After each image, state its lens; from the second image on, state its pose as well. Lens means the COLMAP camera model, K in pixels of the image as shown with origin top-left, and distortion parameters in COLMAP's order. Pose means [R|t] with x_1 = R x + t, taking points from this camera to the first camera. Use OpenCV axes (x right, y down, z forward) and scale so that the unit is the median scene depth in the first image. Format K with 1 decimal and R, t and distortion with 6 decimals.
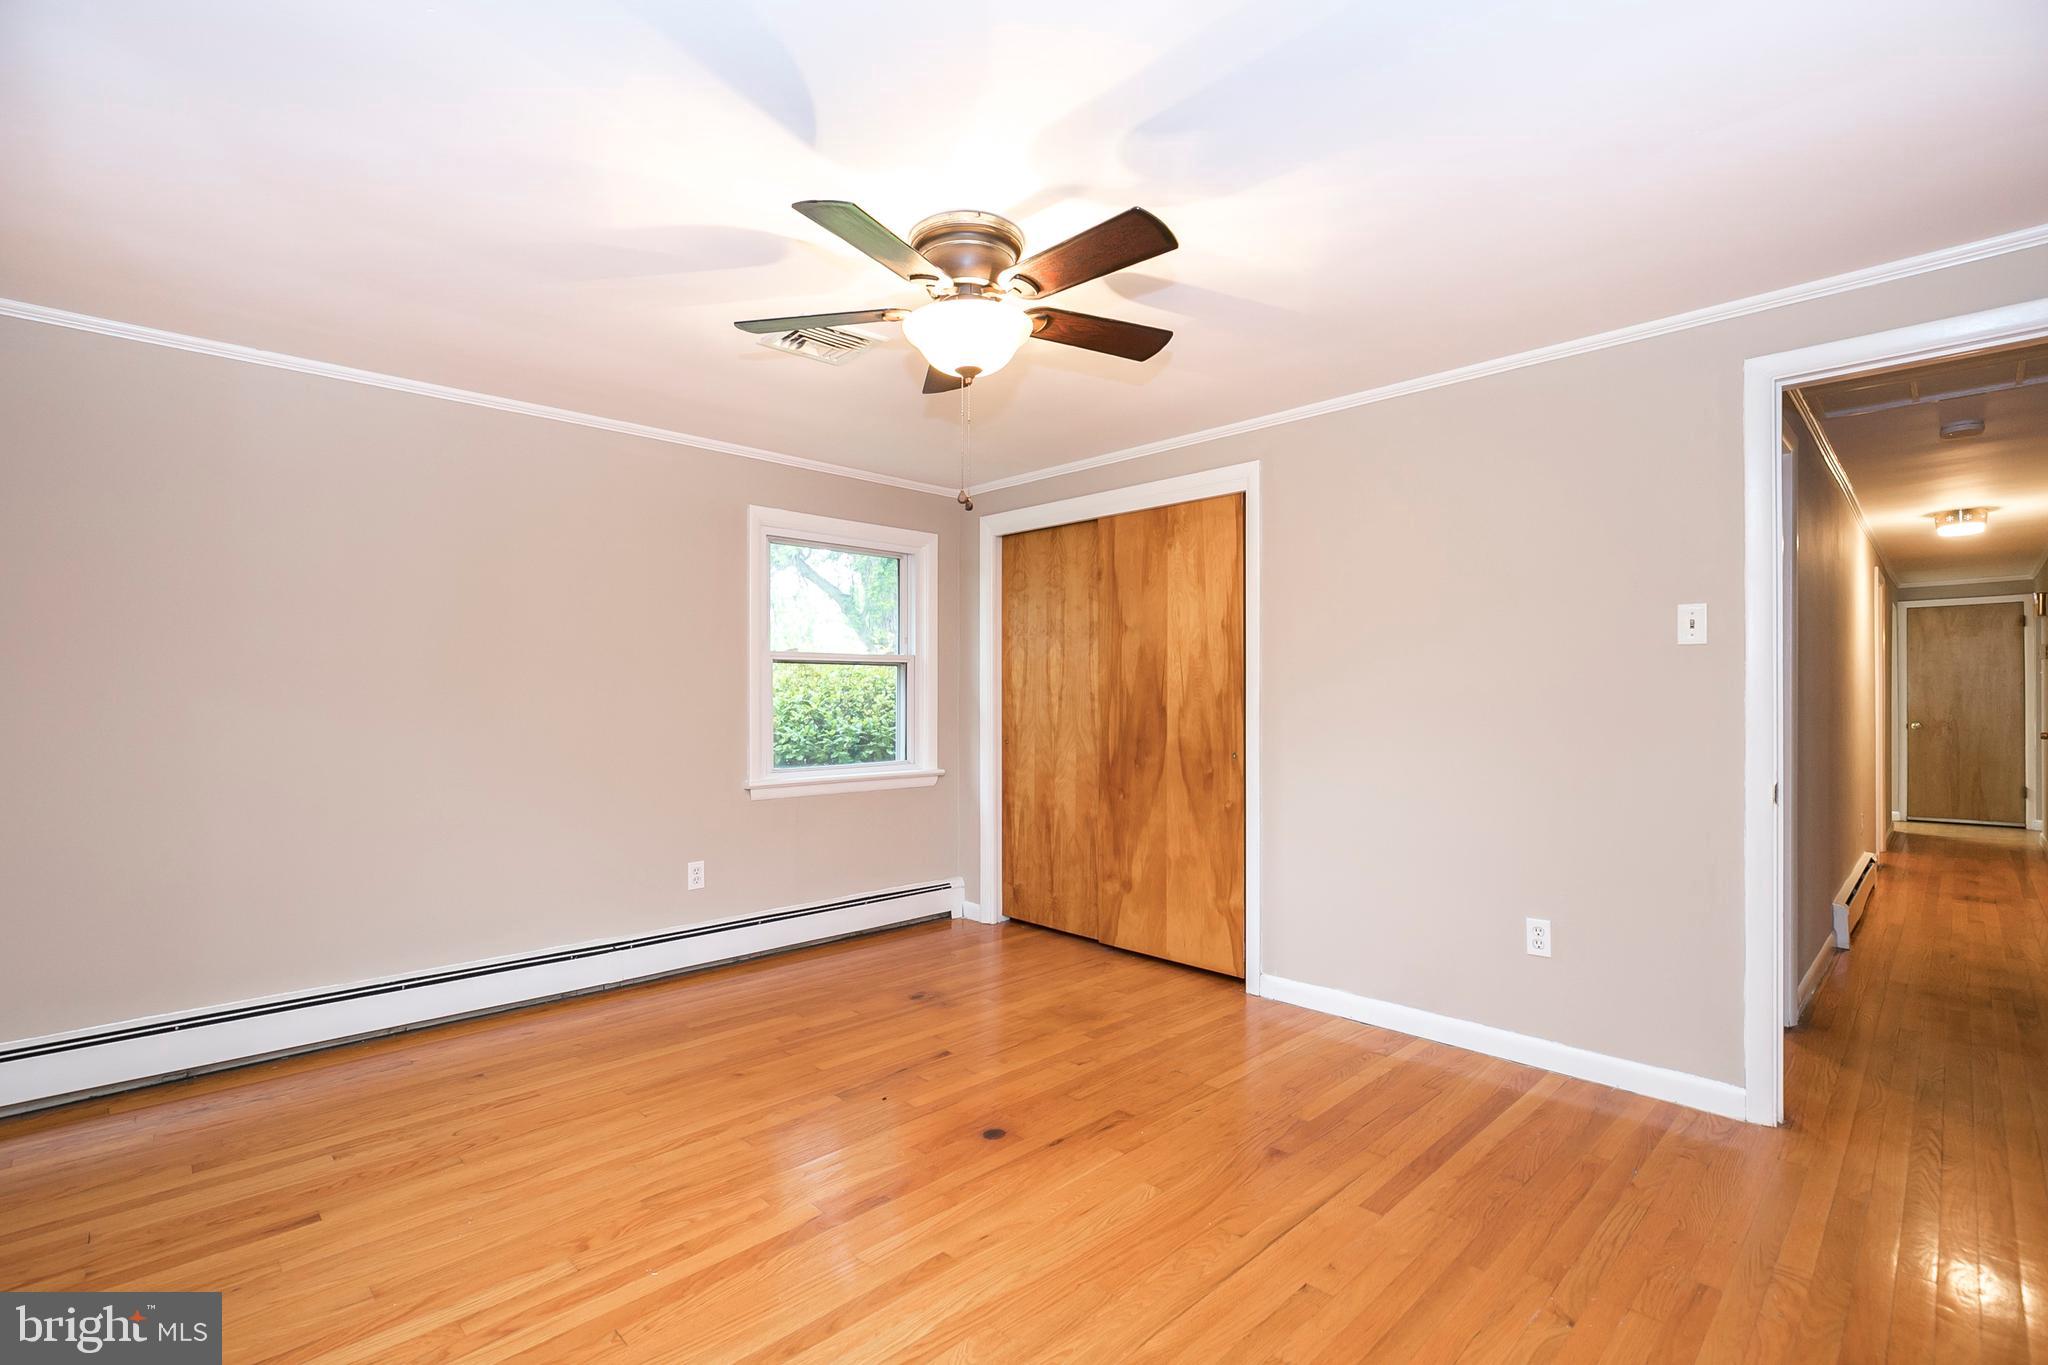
lens RADIAL K [[928.4, 0, 1023.4], [0, 928.4, 692.3], [0, 0, 1]] dist [-0.011209, 0.001393]
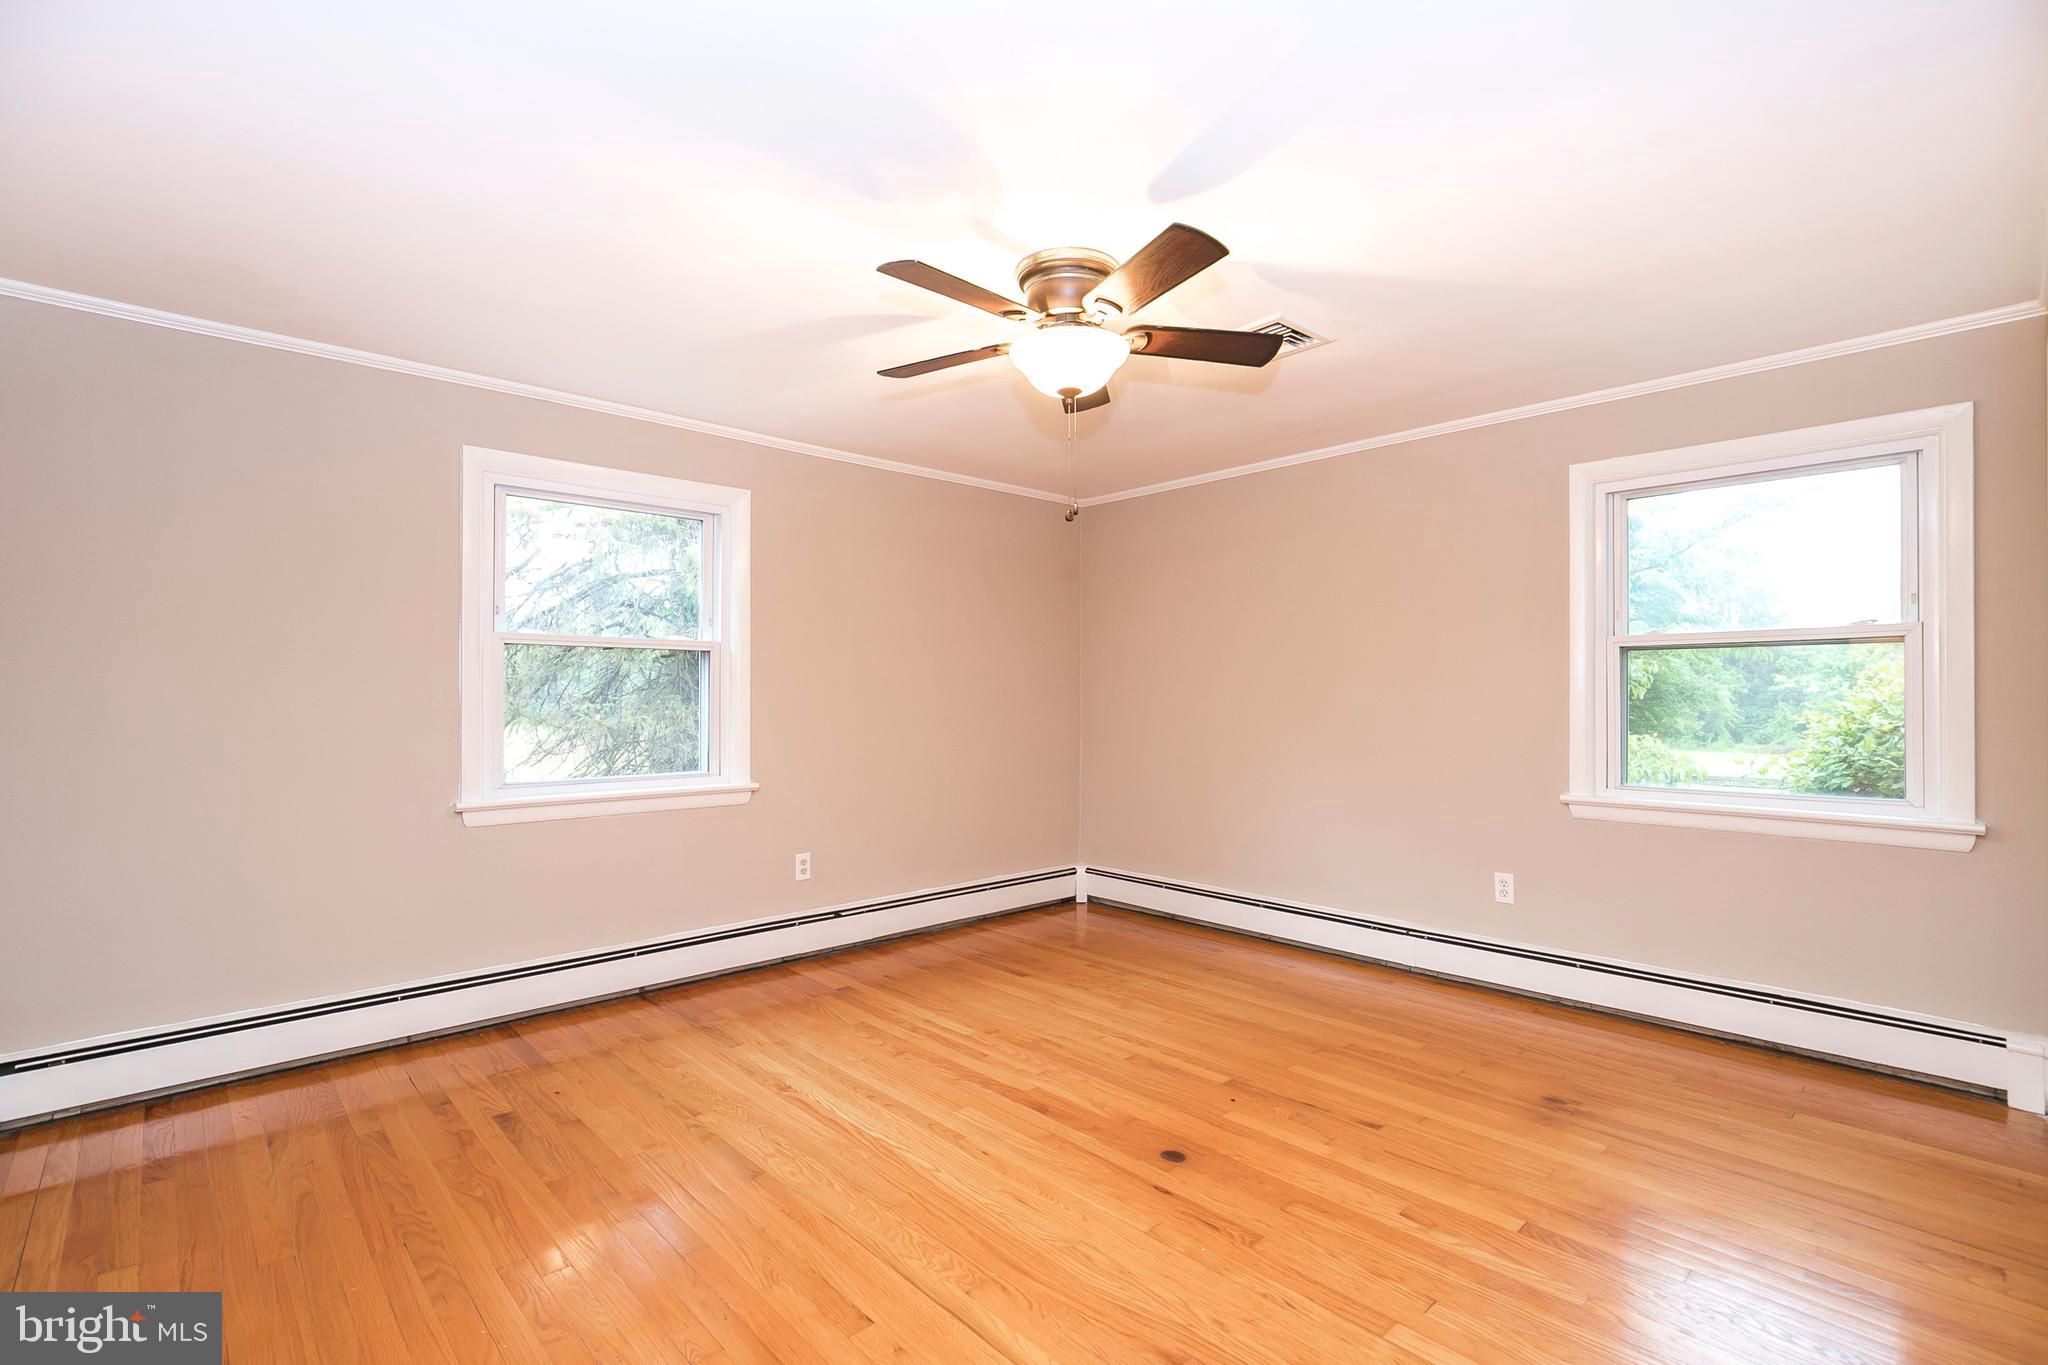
lens RADIAL K [[928.4, 0, 1023.4], [0, 928.4, 692.3], [0, 0, 1]] dist [-0.011209, 0.001393]
pose [[-0.014956, -0.000354, -0.999888, 0.801560], [0.005489, 0.999985, -0.000436, 0.001862], [0.999873, -0.005495, -0.014954, 0.754278]]
